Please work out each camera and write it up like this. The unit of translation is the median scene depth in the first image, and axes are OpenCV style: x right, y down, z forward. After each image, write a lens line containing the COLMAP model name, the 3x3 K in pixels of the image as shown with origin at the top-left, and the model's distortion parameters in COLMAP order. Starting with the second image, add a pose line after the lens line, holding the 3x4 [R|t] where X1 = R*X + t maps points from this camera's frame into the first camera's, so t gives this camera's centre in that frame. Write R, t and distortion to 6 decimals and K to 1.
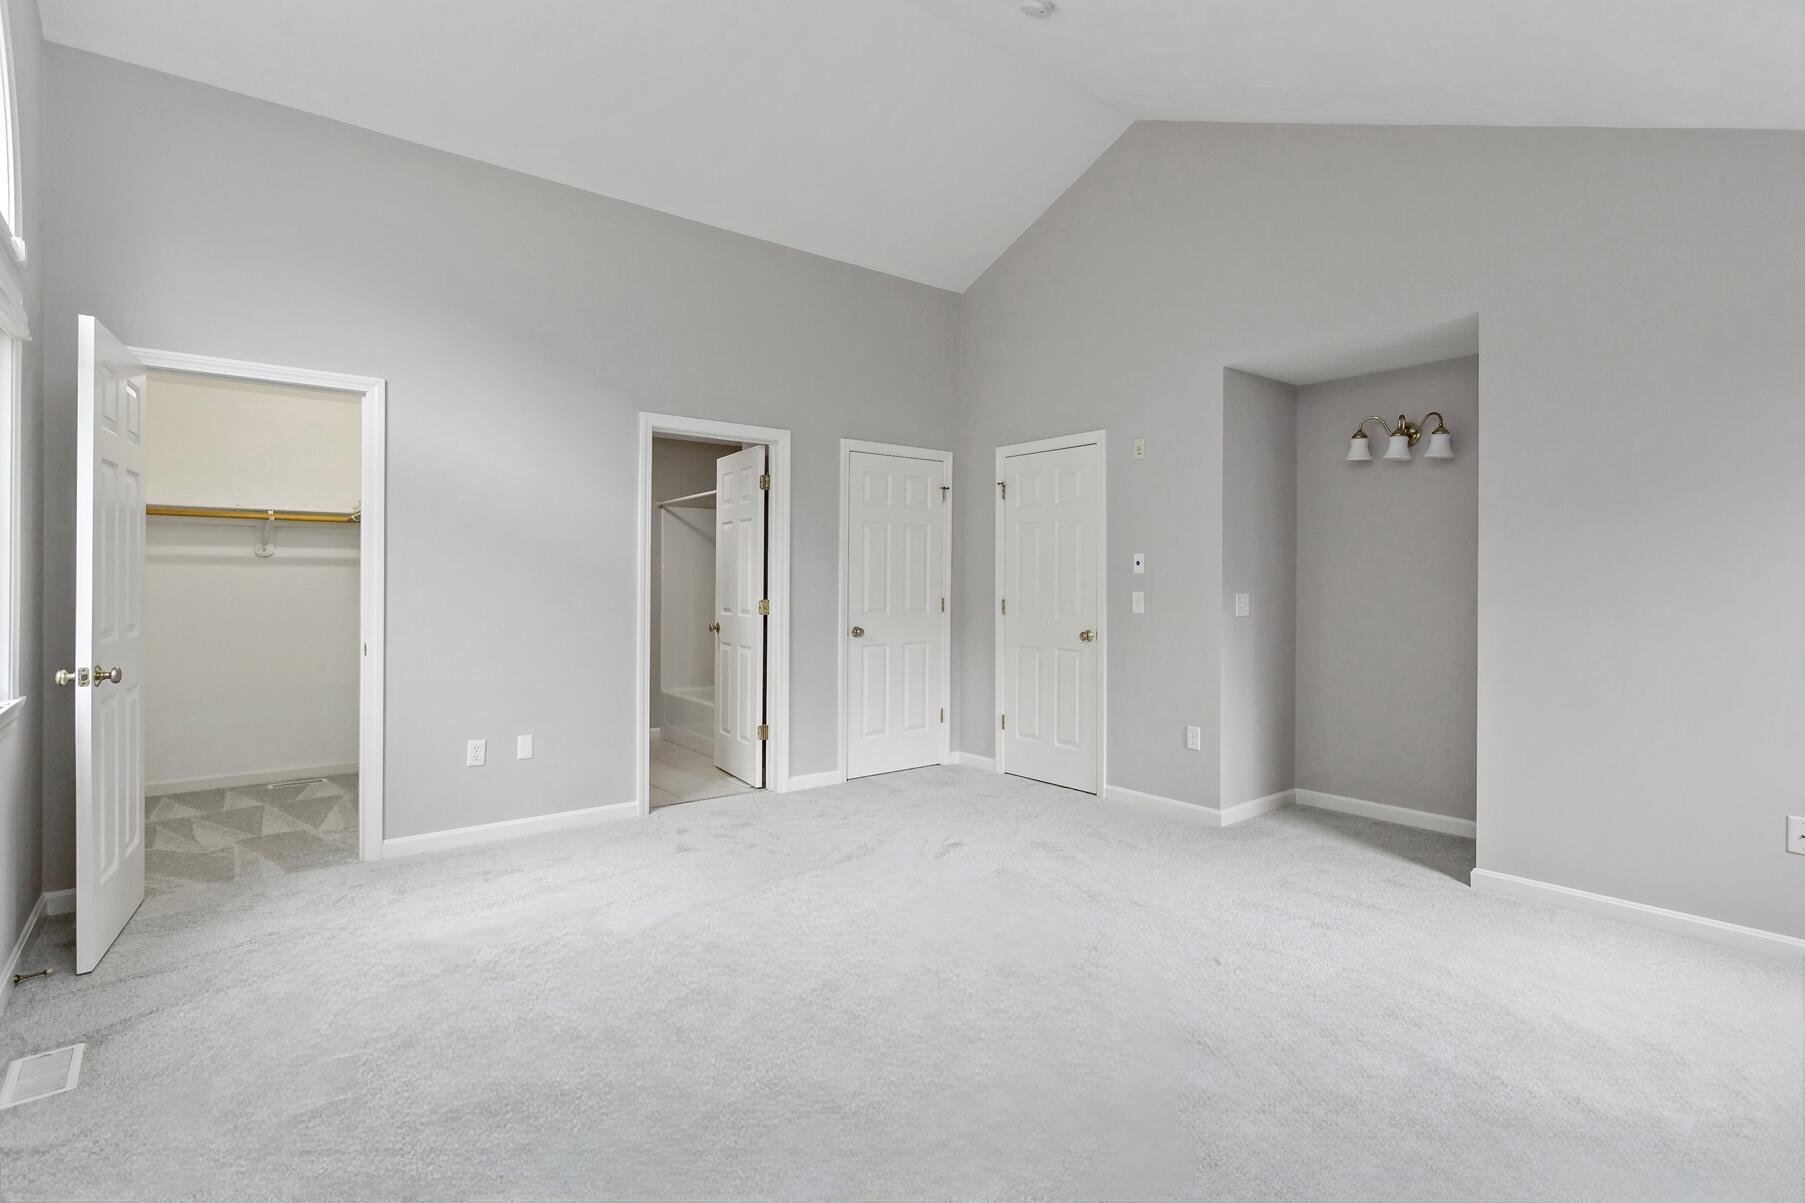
lens RADIAL K [[884.9, 0, 904.6], [0, 884.9, 587.7], [0, 0, 1]] dist [0.007833, 0.000424]
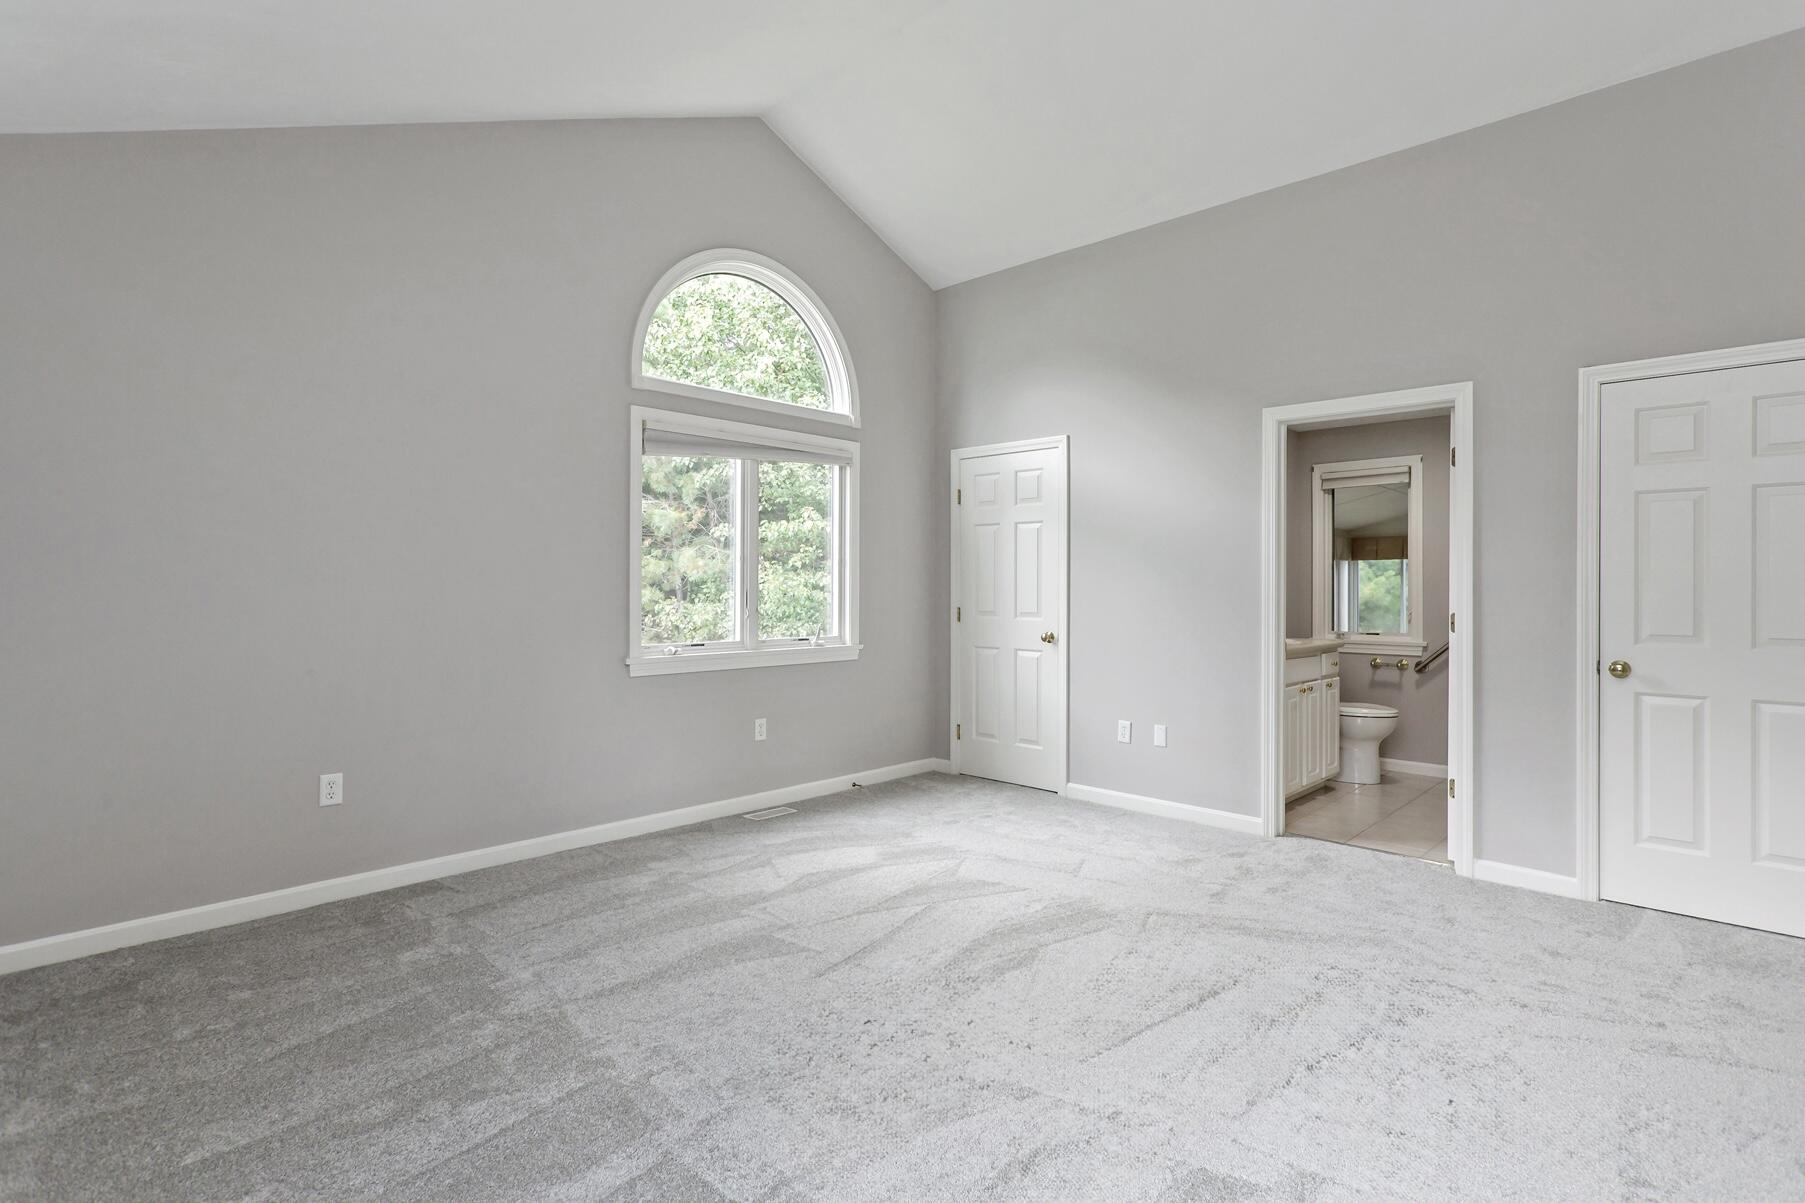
lens RADIAL K [[884.9, 0, 909.8], [0, 884.9, 587.6], [0, 0, 1]] dist [0.007833, 0.000424]
pose [[0.150883, -0.000821, -0.988551, 0.519184], [-0.012362, 0.999920, -0.002717, 0.000393], [0.988474, 0.012630, 0.150861, 0.431302]]
